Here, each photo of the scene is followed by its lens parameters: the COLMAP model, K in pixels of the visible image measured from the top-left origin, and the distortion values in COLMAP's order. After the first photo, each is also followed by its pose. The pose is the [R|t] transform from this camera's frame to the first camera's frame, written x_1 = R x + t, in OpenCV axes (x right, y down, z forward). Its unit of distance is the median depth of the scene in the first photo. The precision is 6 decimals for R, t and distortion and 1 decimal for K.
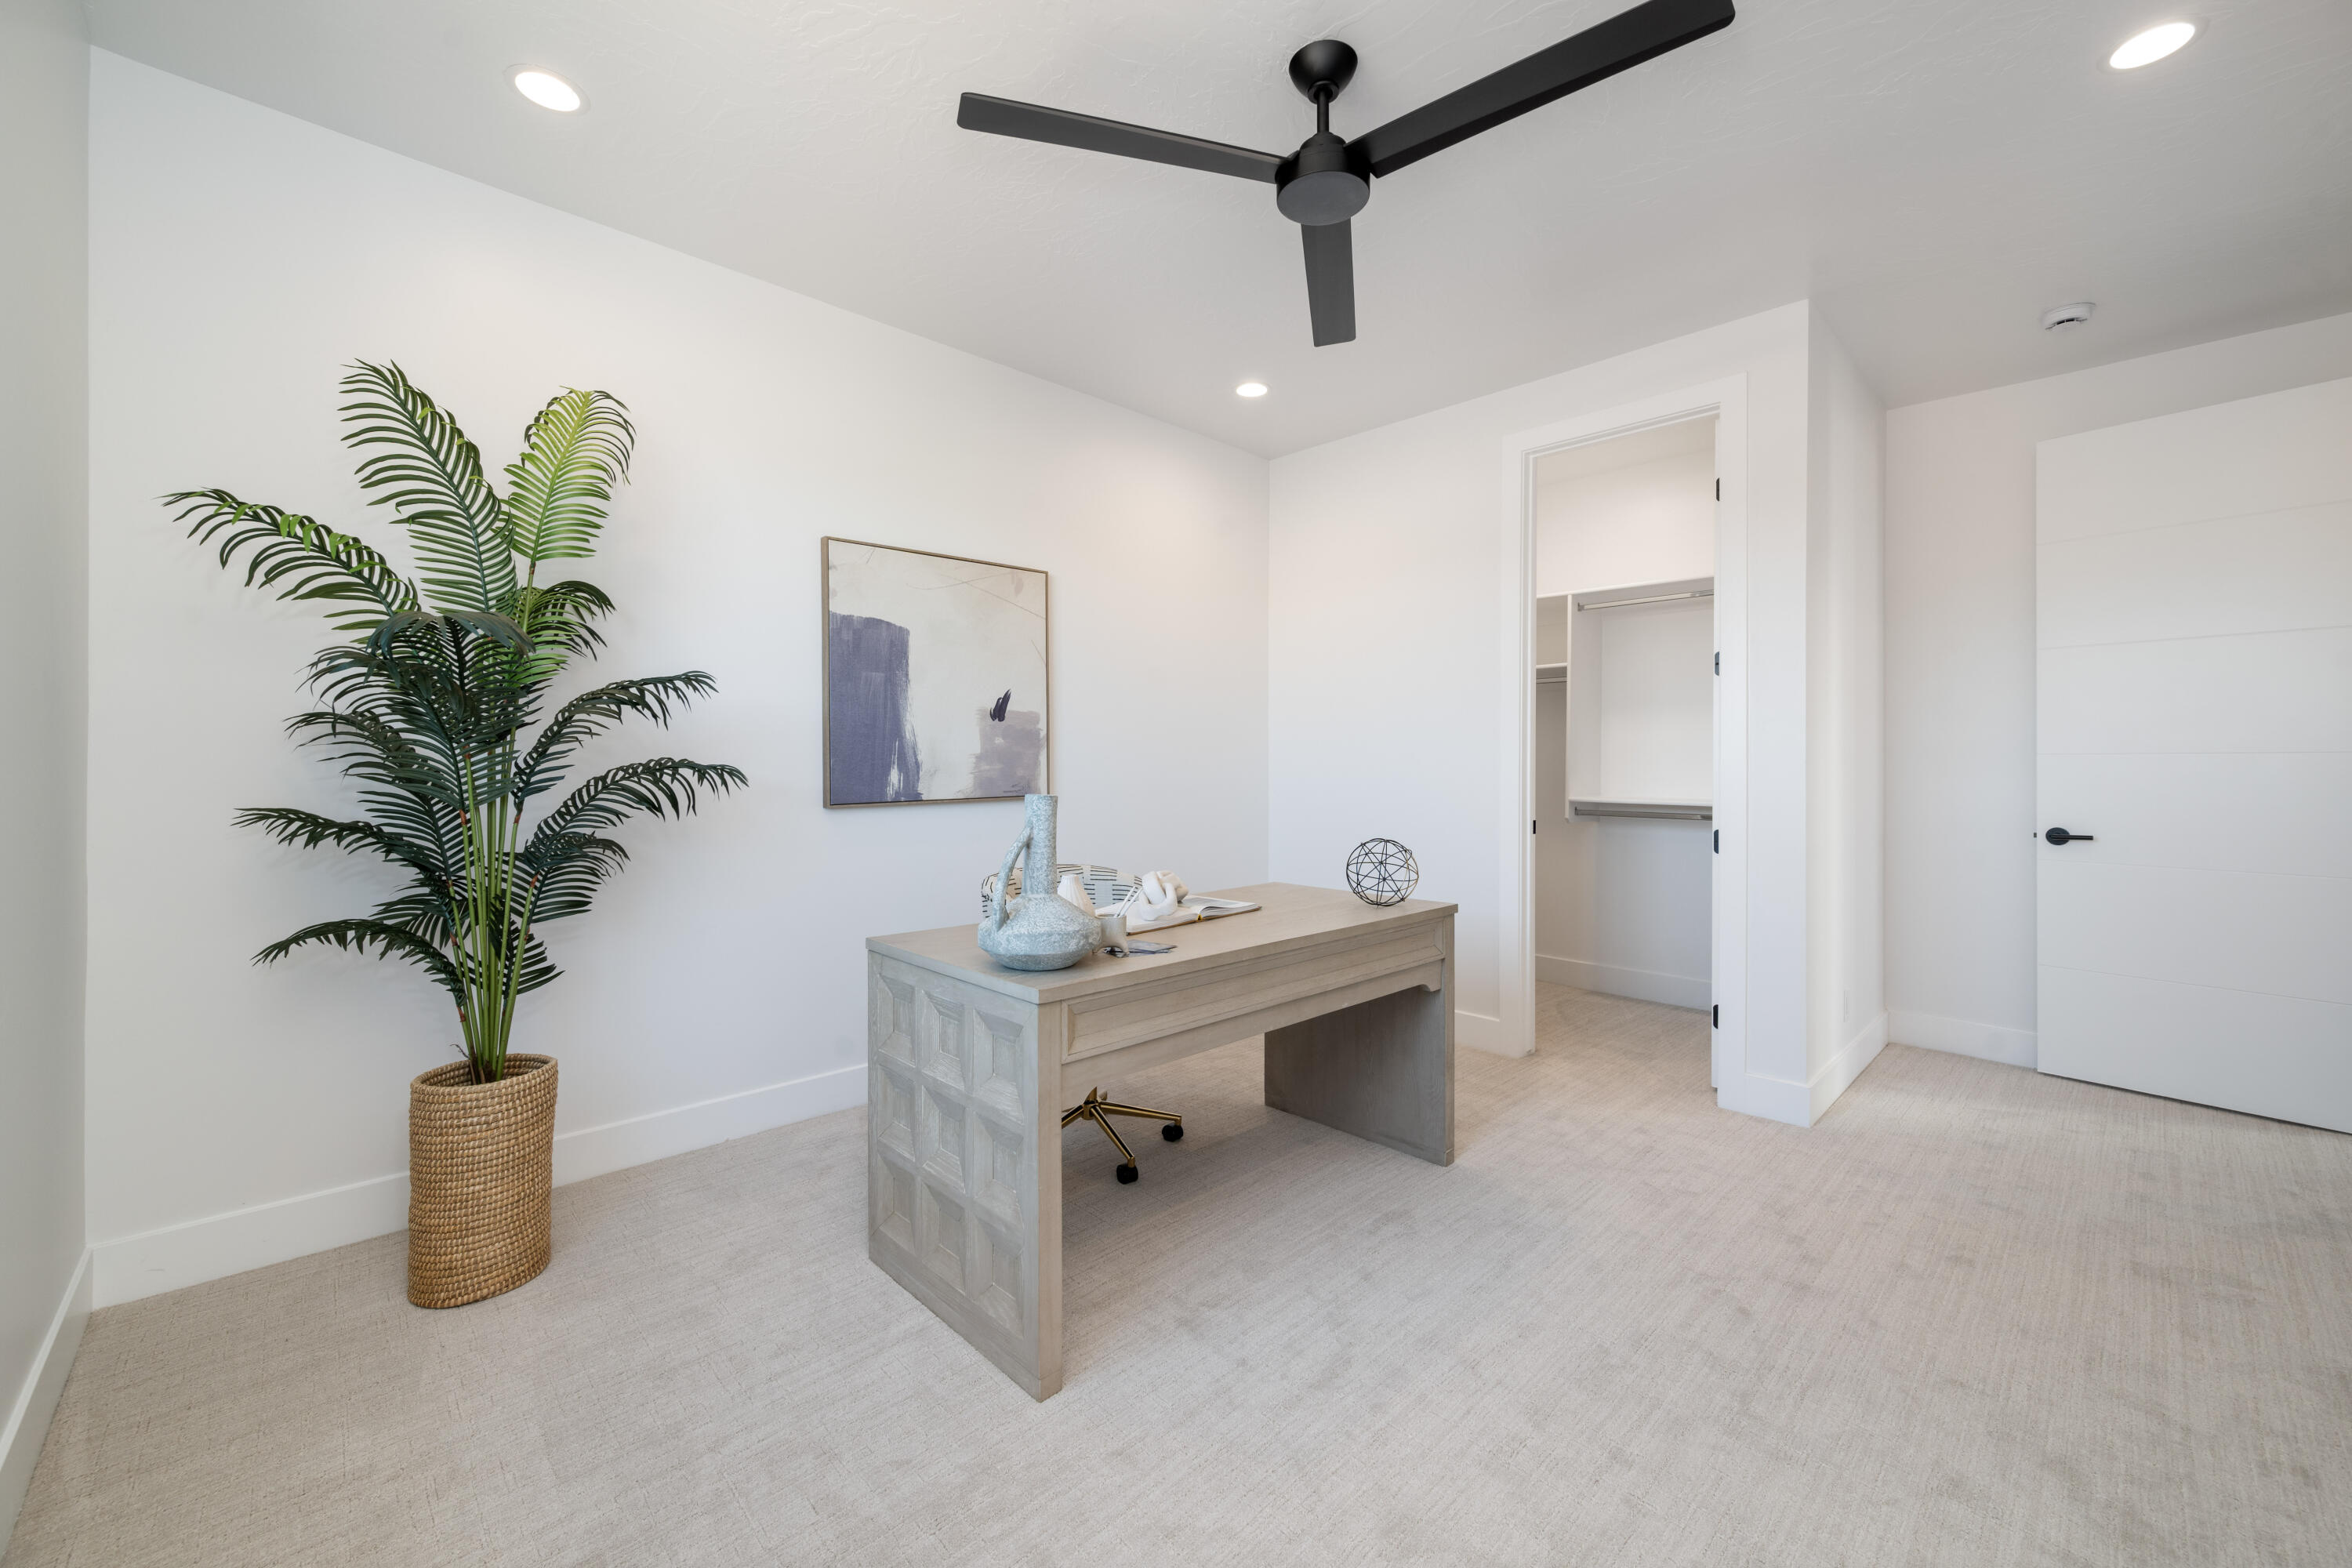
lens RADIAL K [[942.2, 0, 1185.6], [0, 942.2, 752.5], [0, 0, 1]] dist [-0.001092, -0.000117]
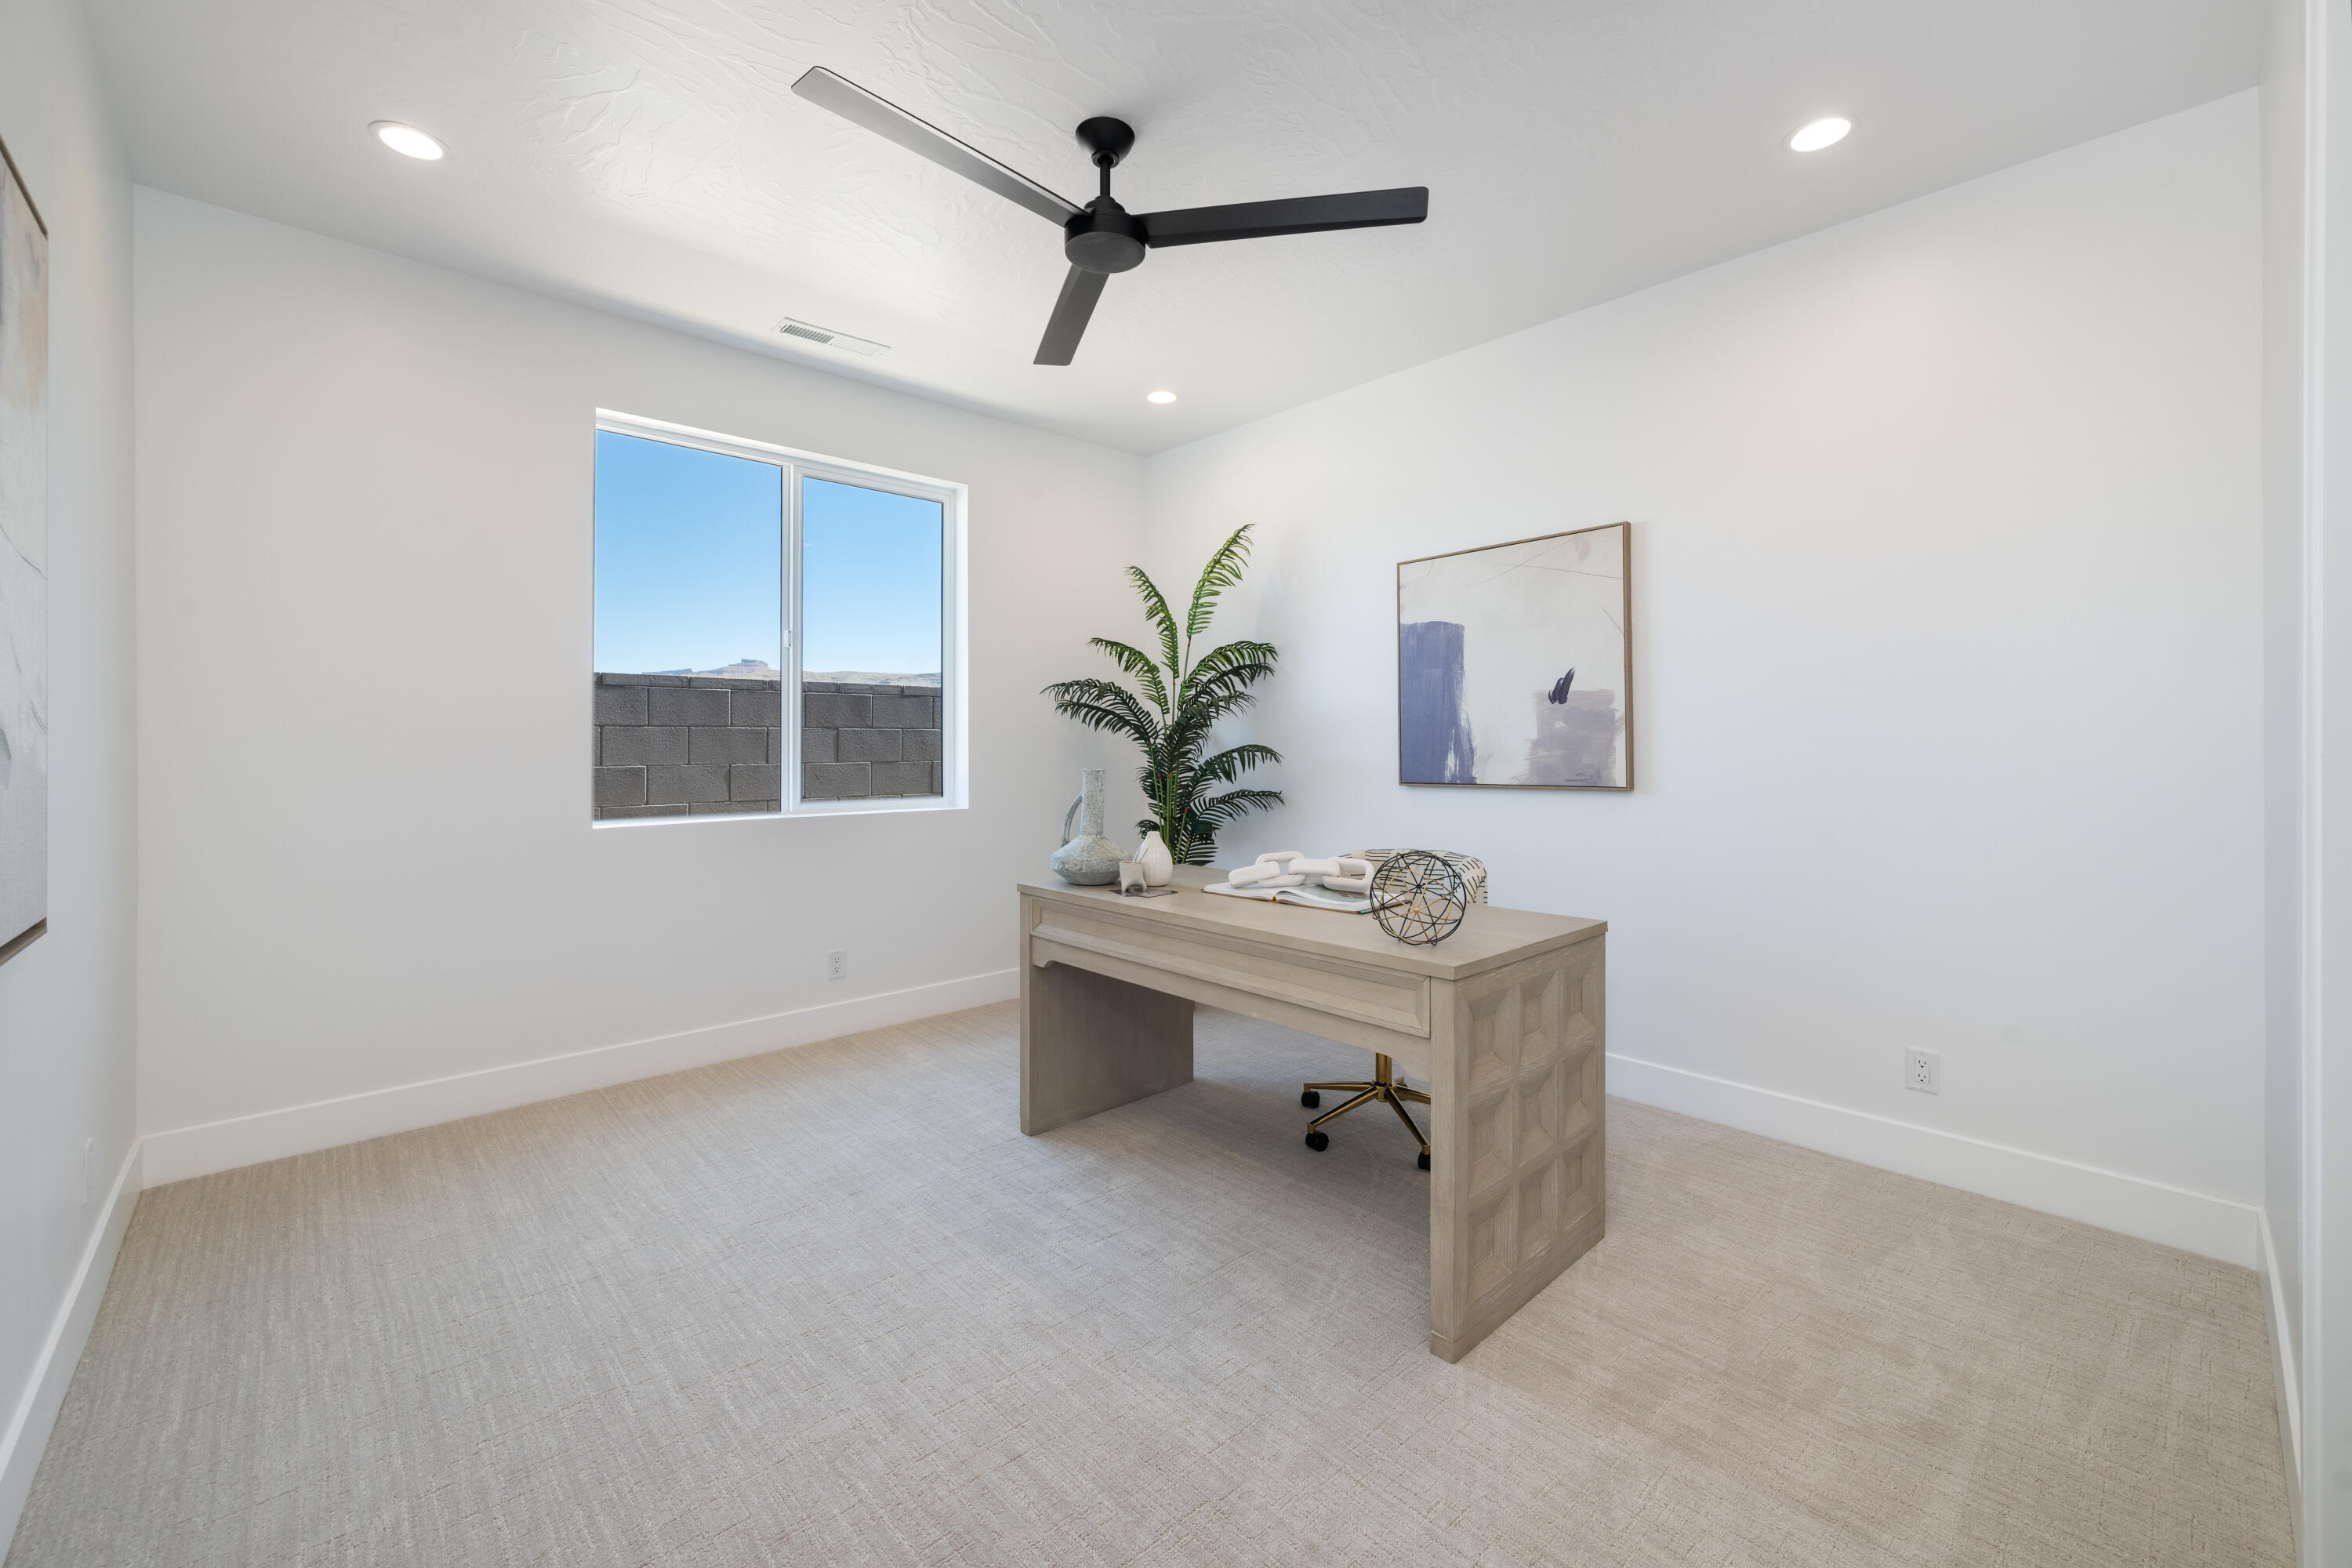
lens RADIAL K [[942.2, 0, 1185.6], [0, 942.2, 752.5], [0, 0, 1]] dist [-0.001092, -0.000117]
pose [[-0.006816, 0.004030, -0.999969, 0.786868], [0.008676, 0.999954, 0.003971, 0.008386], [0.999939, -0.008649, -0.006850, 0.685663]]
